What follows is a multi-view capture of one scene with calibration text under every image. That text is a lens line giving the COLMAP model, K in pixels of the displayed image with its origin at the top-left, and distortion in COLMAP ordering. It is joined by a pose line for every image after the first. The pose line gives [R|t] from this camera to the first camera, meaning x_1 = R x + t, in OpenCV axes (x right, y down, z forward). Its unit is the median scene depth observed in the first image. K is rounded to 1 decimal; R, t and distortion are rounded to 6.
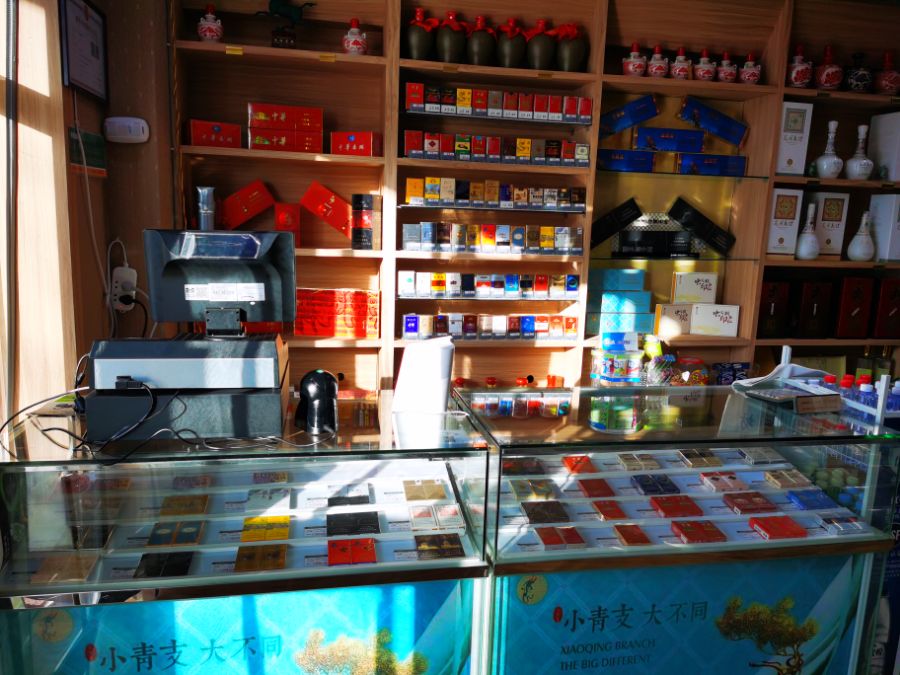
lens RADIAL K [[699.1, 0, 450.5], [0, 699.1, 336.8], [0, 0, 1]] dist [-0.010474, 0.000497]
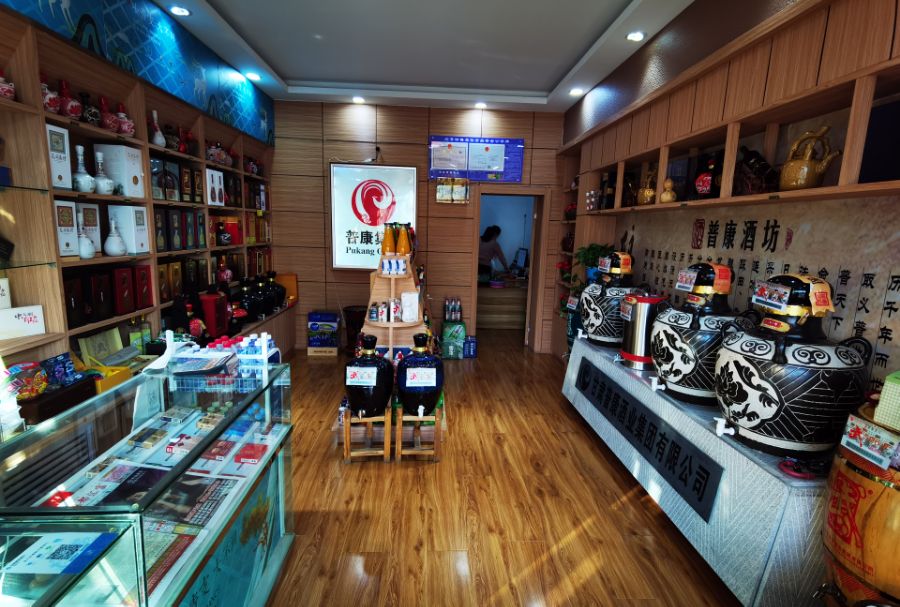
lens RADIAL K [[470.2, 0, 451.3], [0, 470.2, 308.3], [0, 0, 1]] dist [0.003720, 0.000821]
pose [[0.129275, -0.189468, 0.973339, -0.236153], [0.129730, 0.976371, 0.172828, -0.086436], [-0.983086, 0.103929, 0.150801, 0.253048]]
